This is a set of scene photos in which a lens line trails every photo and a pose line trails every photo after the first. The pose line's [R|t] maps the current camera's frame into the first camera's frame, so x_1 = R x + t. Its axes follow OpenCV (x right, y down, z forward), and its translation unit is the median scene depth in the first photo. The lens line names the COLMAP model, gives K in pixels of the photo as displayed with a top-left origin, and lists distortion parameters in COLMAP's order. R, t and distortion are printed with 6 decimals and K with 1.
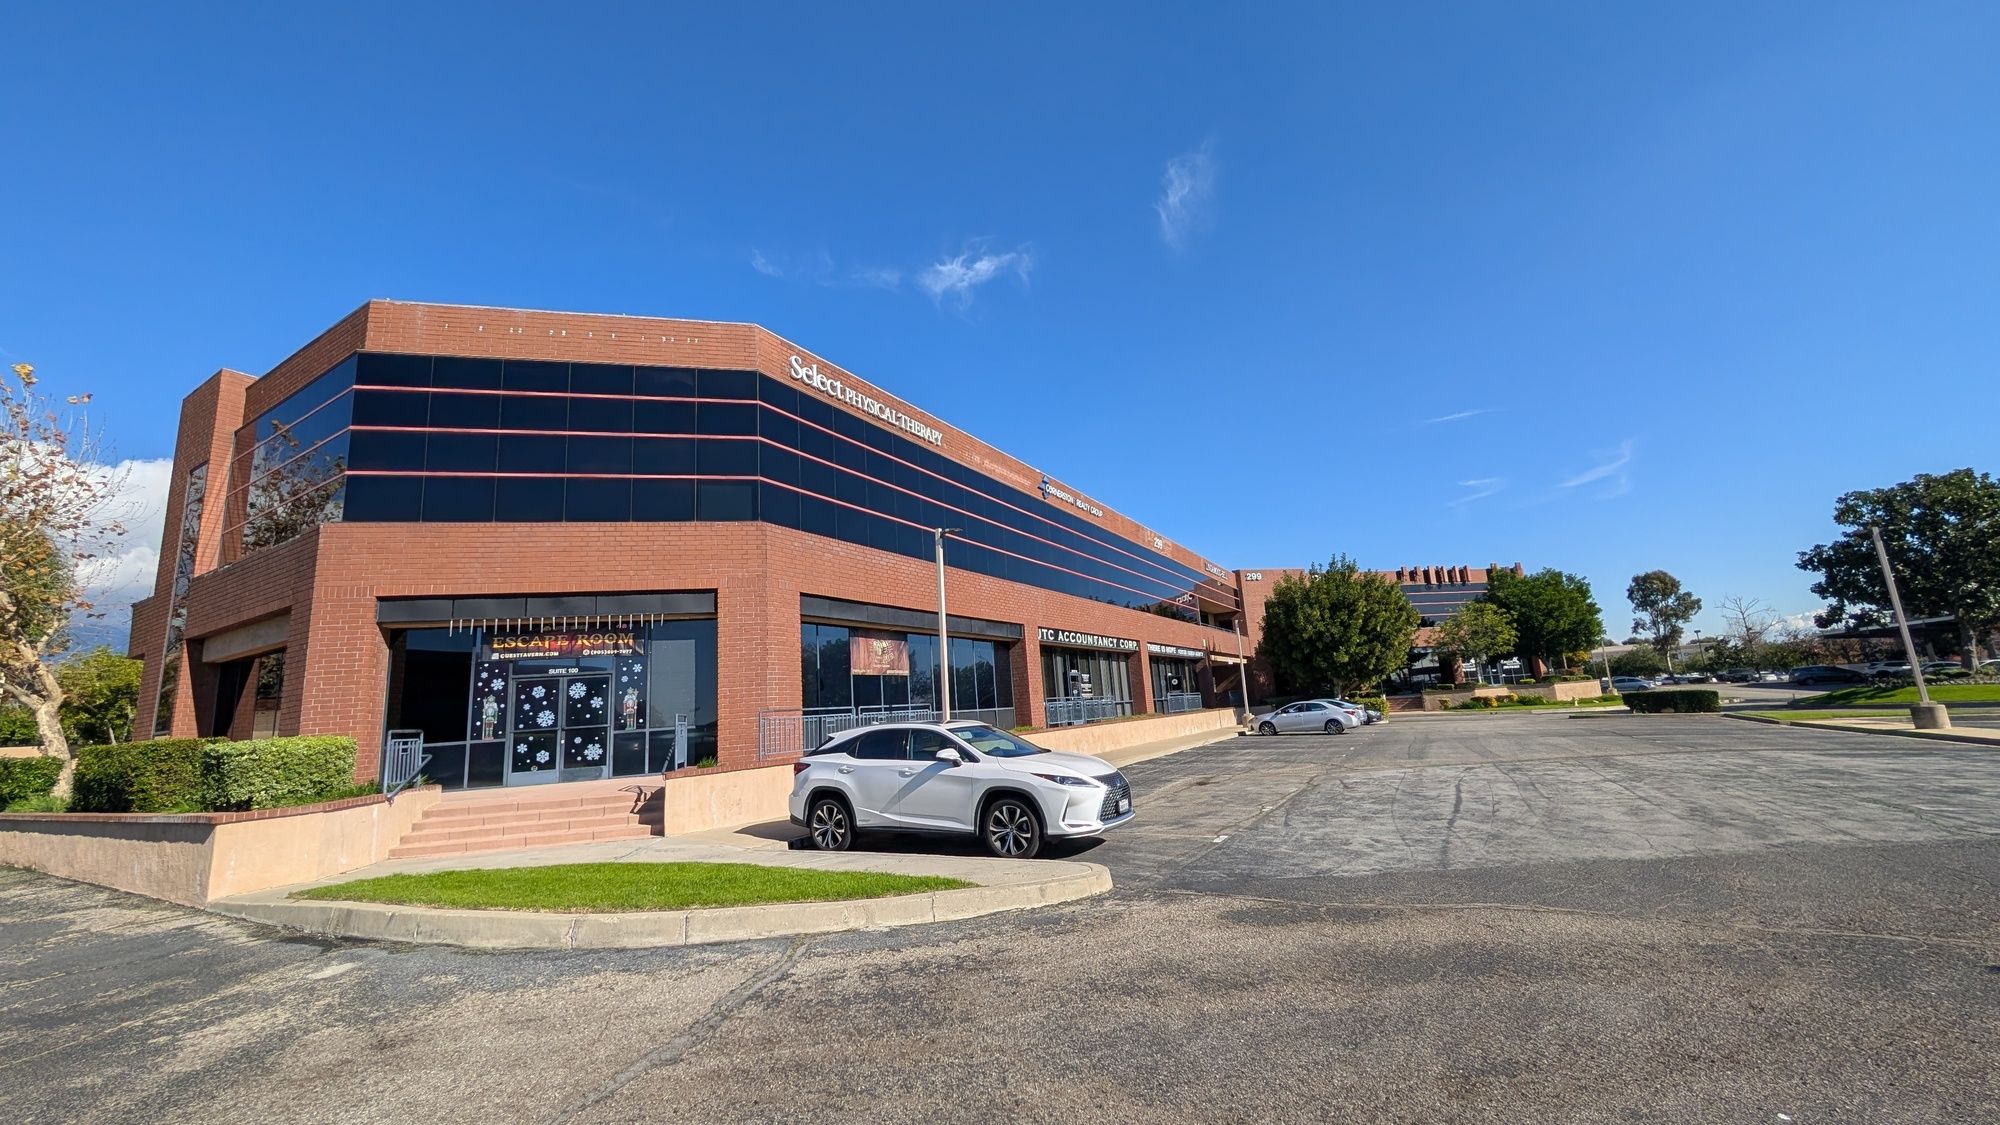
lens RADIAL K [[756.6, 0, 994.0], [0, 756.6, 574.1], [0, 0, 1]] dist [-0.001137, -0.000213]
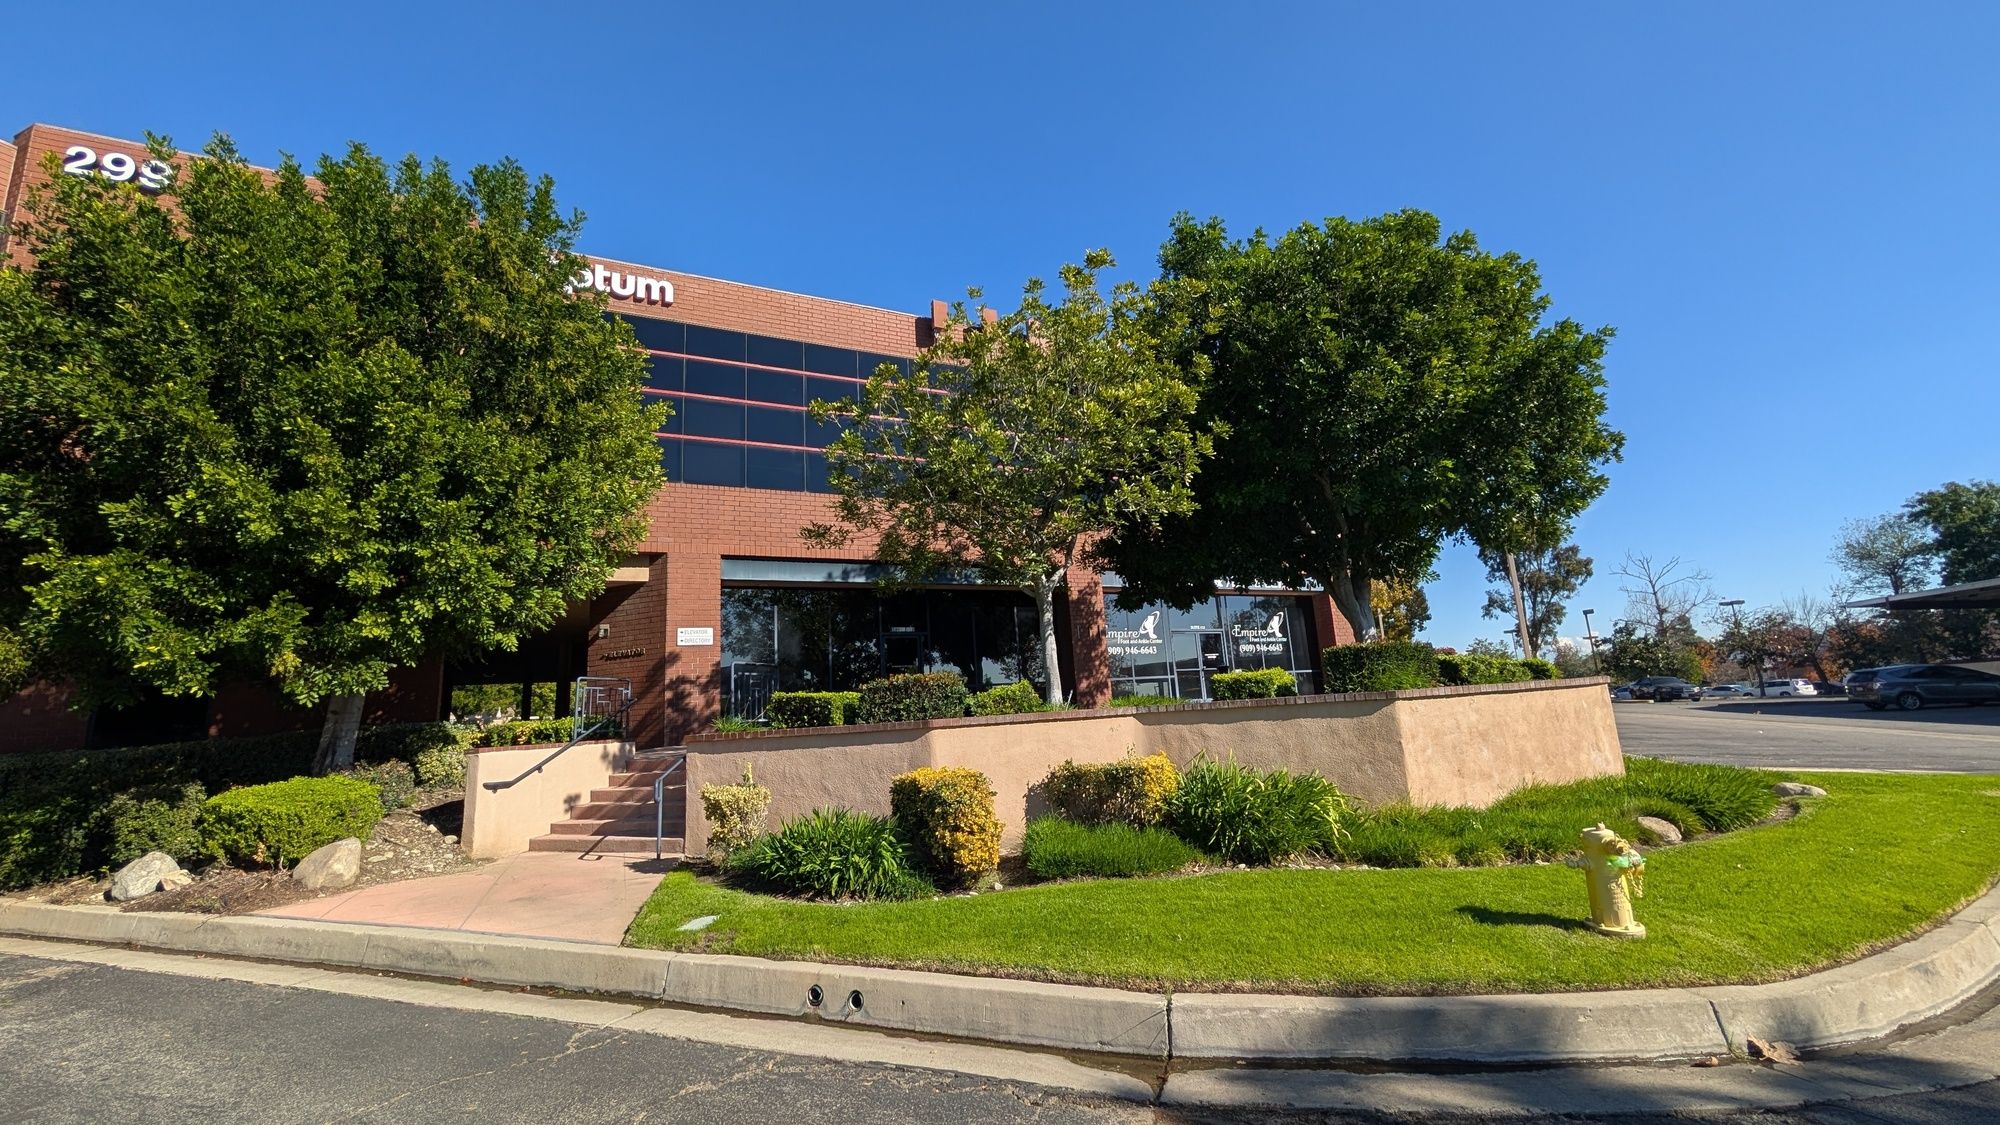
lens RADIAL K [[743.5, 0, 984.8], [0, 743.5, 574.9], [0, 0, 1]] dist [-0.000079, 0.000273]
pose [[0.985181, 0.040638, 0.166637, 1.181983], [-0.038664, 0.999139, -0.015076, 0.235191], [-0.167106, 0.008410, 0.985903, 1.619171]]
